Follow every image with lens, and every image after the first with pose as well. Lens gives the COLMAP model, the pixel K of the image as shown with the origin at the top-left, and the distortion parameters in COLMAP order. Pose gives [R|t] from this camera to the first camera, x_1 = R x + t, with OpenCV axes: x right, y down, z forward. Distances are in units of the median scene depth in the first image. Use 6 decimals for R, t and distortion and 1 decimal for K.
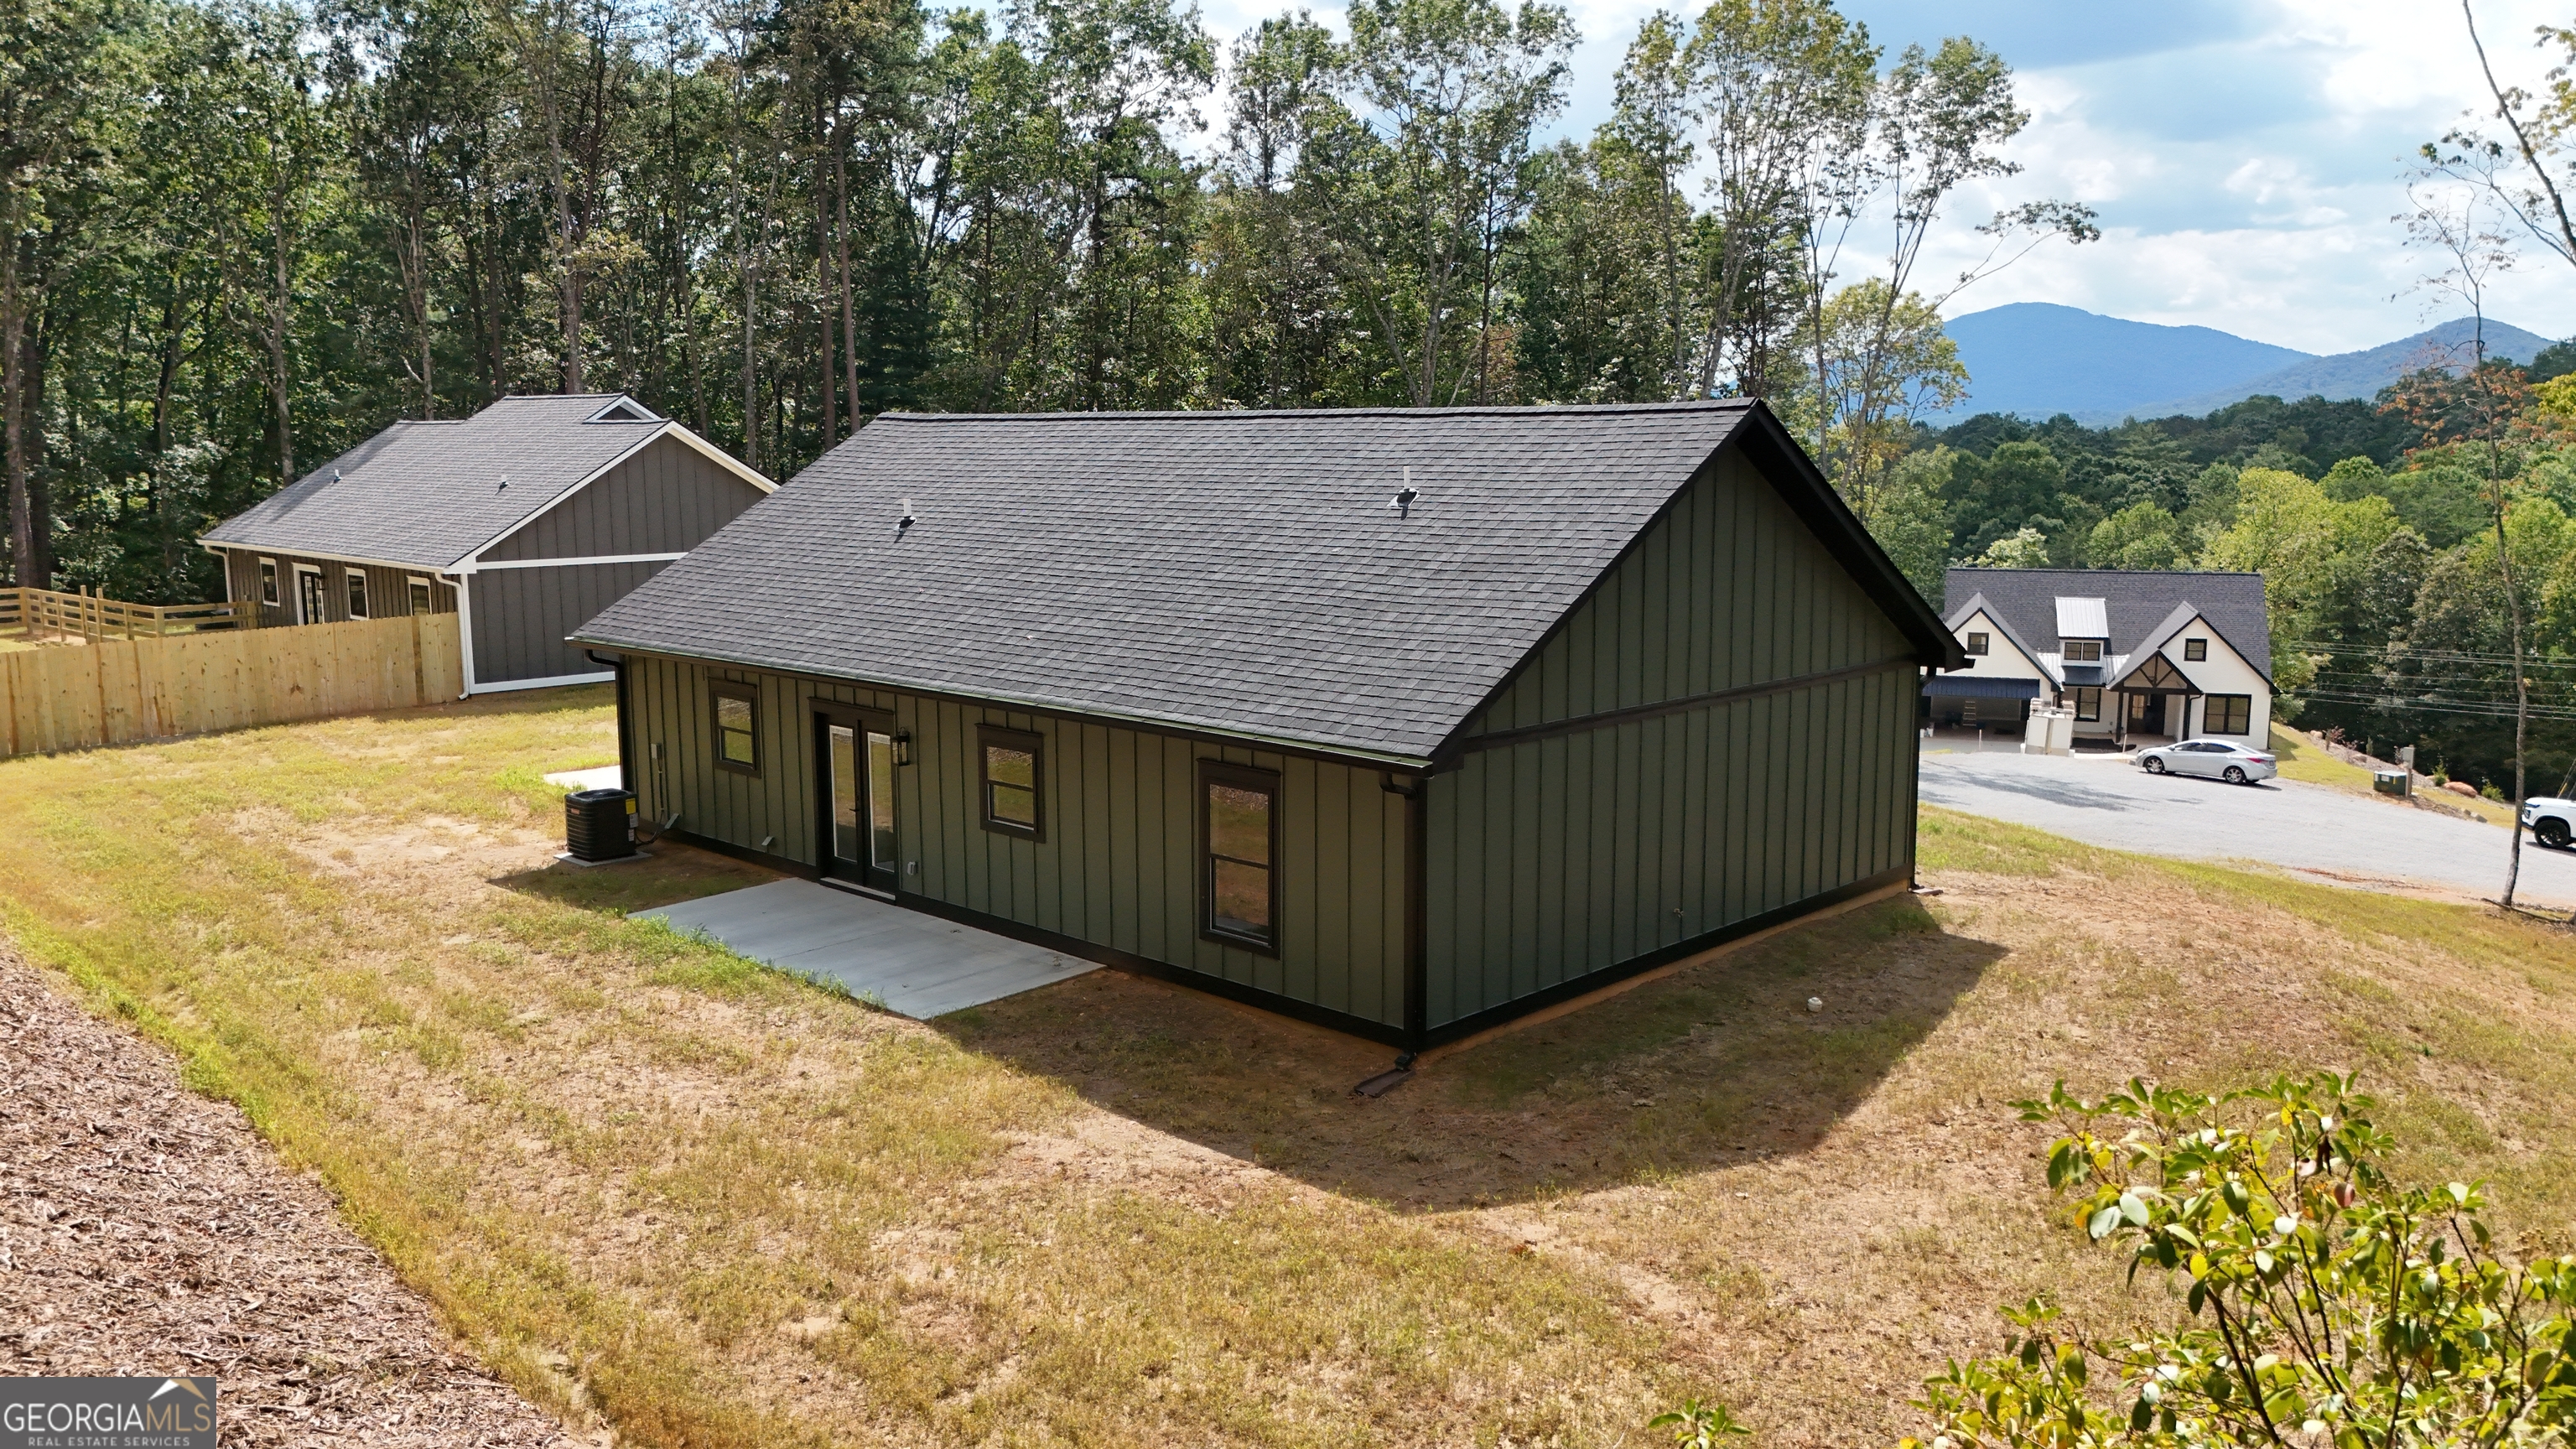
lens RADIAL K [[1914.8, 0, 1288.0], [0, 1914.8, 724.5], [0, 0, 1]] dist [0.093144, -0.107392]
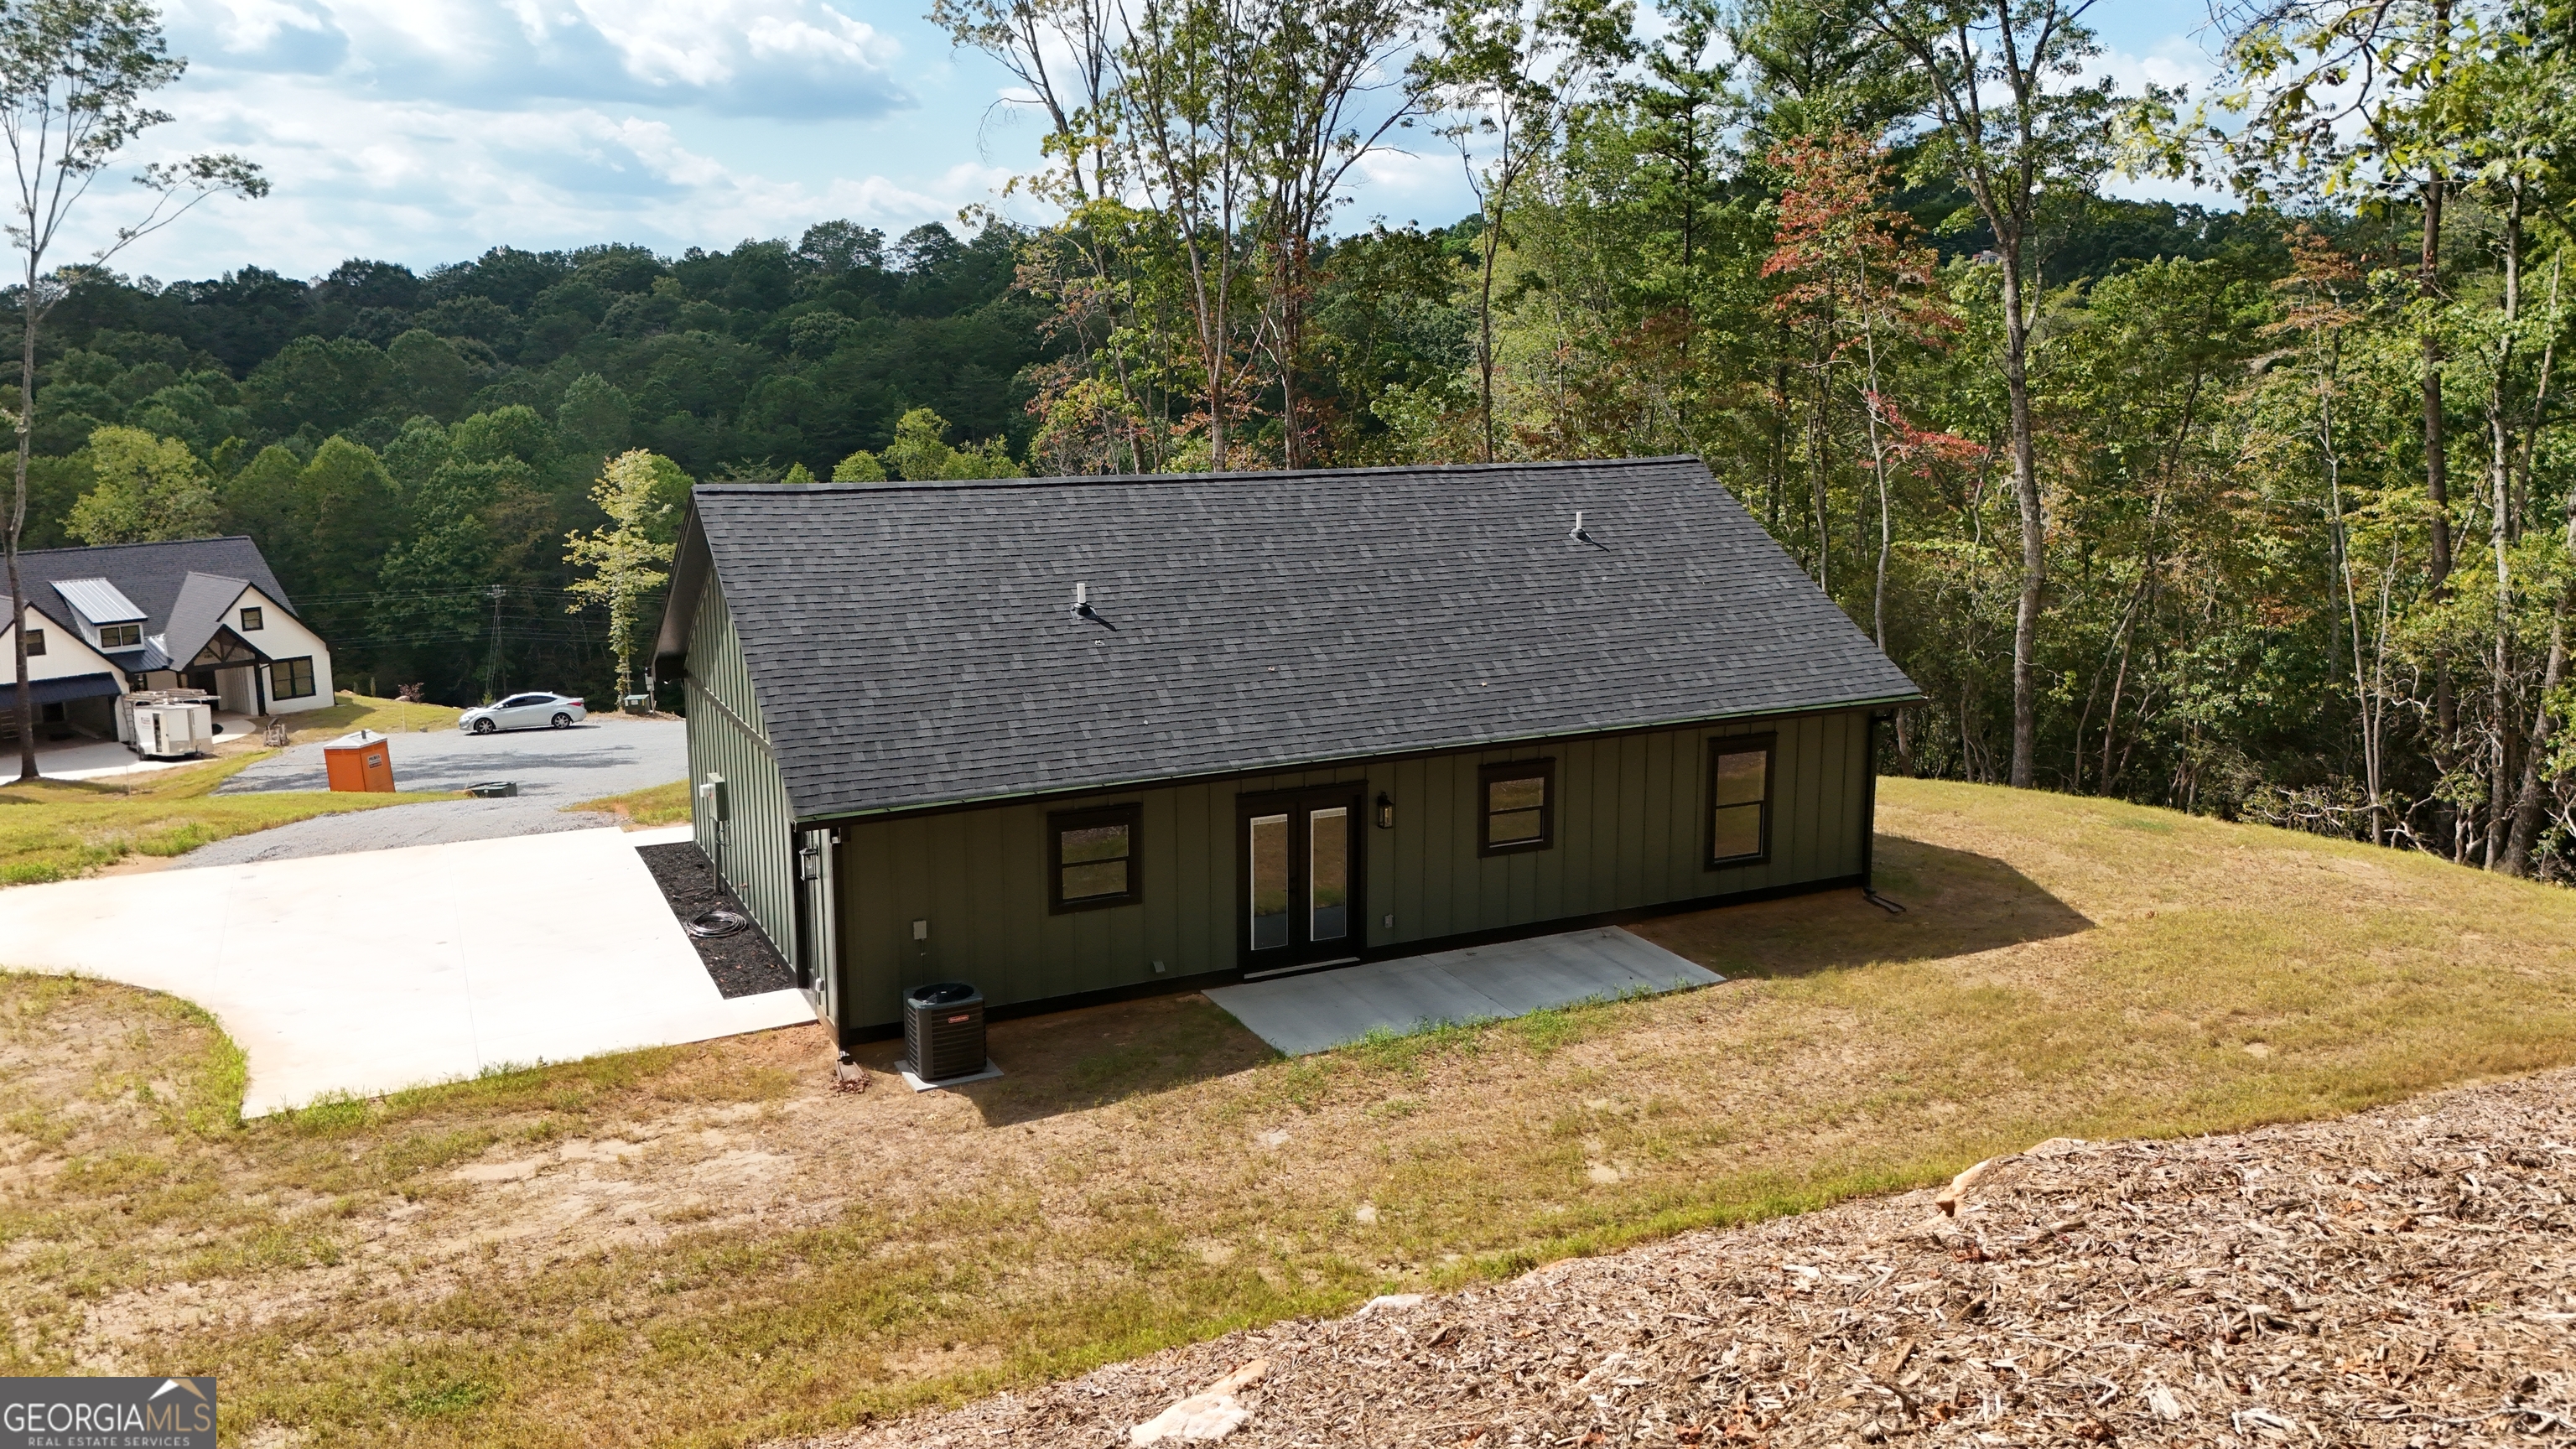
lens RADIAL K [[1914.8, 0, 1288.0], [0, 1914.8, 724.5], [0, 0, 1]] dist [0.093144, -0.107392]
pose [[0.342148, -0.177050, 0.922815, -1.286451], [0.143979, 0.980369, 0.134710, -0.200943], [-0.928550, 0.086775, 0.360922, 0.718339]]
